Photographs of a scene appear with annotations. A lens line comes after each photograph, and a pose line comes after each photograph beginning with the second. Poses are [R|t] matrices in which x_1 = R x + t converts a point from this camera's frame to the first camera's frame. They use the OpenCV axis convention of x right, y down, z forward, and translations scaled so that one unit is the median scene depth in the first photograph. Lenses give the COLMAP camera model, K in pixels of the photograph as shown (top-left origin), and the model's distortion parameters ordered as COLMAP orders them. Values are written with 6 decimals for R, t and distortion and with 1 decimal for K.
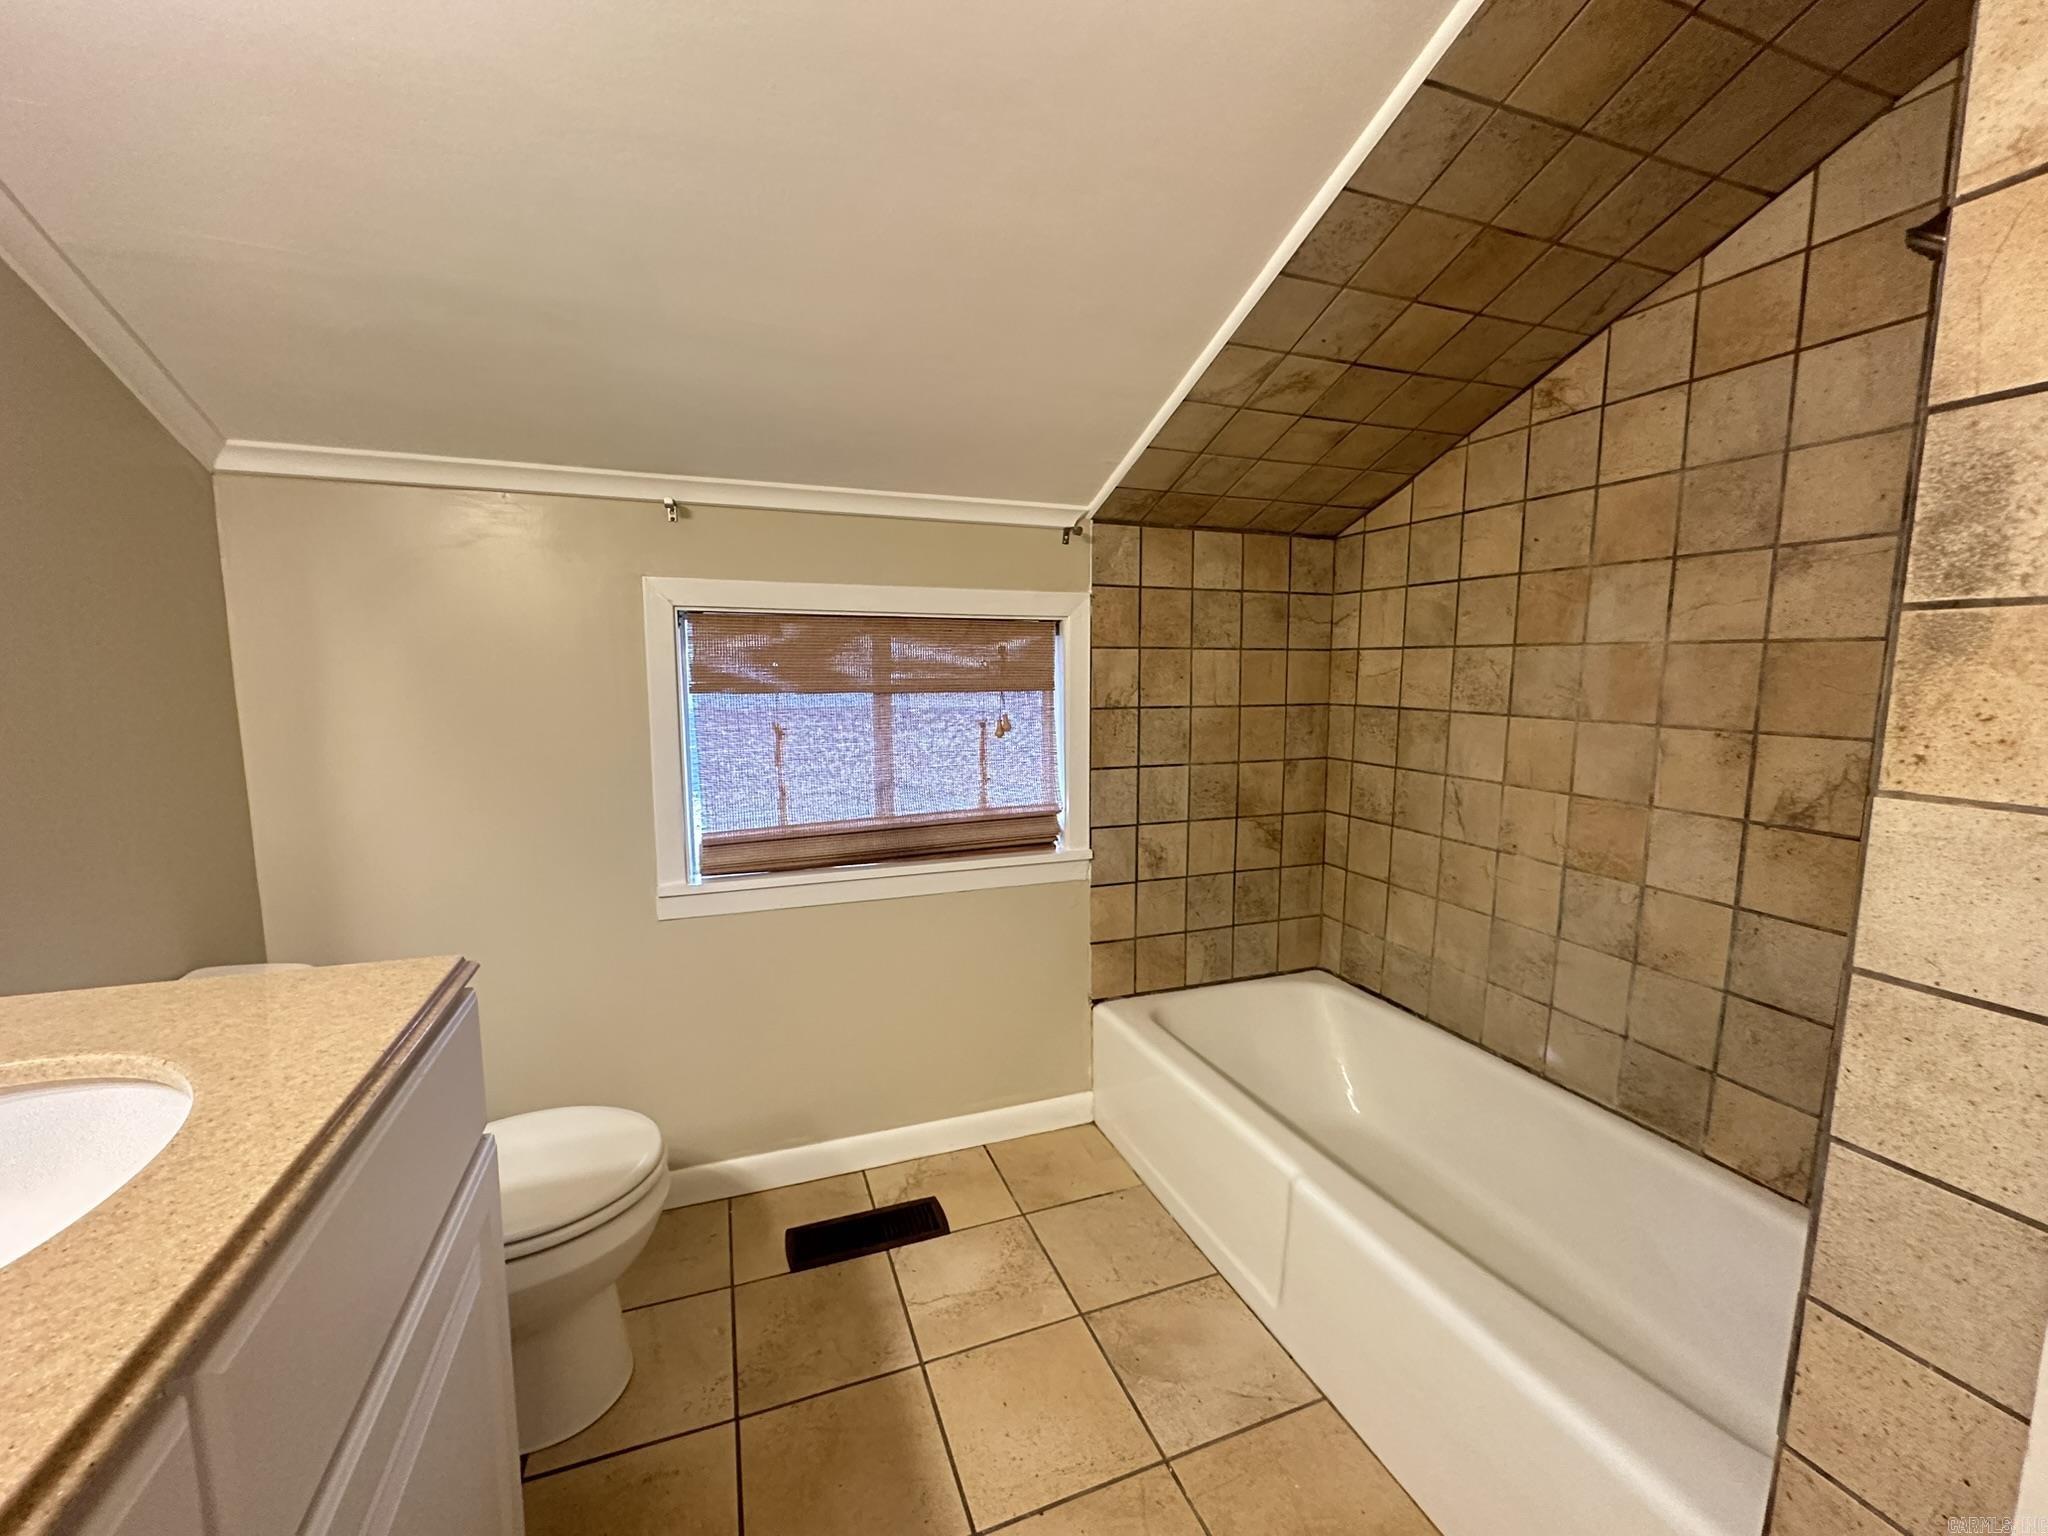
lens RADIAL K [[814.8, 0, 1023.6], [0, 814.8, 763.1], [0, 0, 1]] dist [-0.002542, 0.000039]
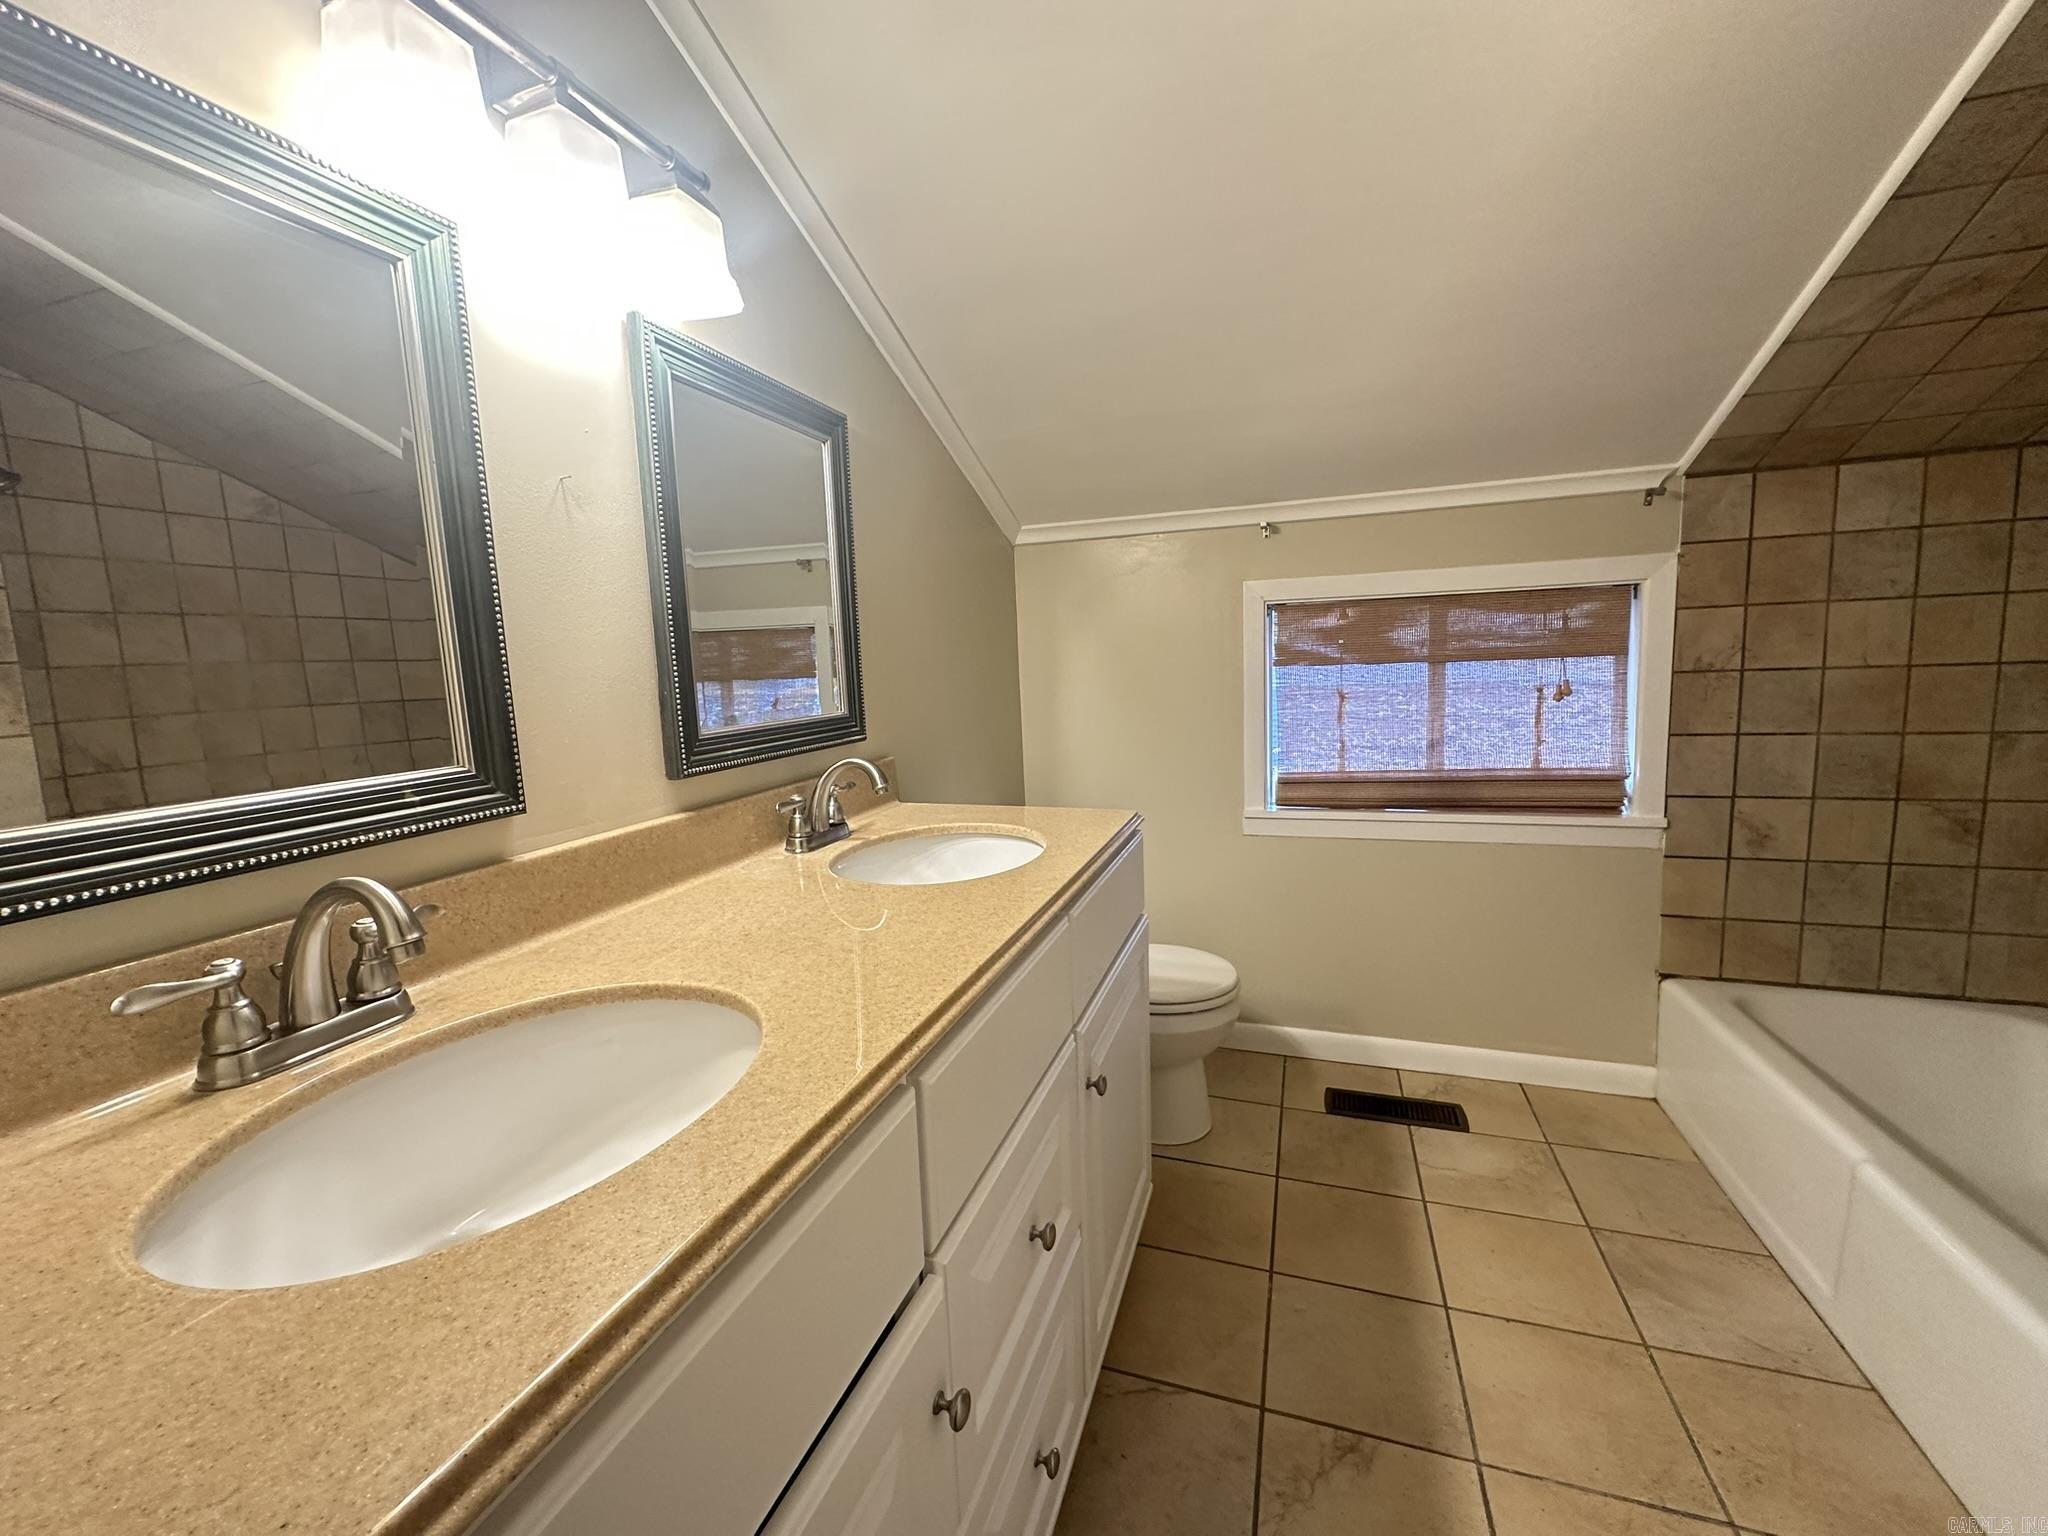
lens RADIAL K [[814.8, 0, 1023.6], [0, 814.8, 763.1], [0, 0, 1]] dist [-0.002542, 0.000039]
pose [[0.762918, 0.050754, -0.644500, 0.124868], [-0.033276, 0.998675, 0.039256, 0.029243], [0.645638, -0.008502, 0.763596, -0.242405]]
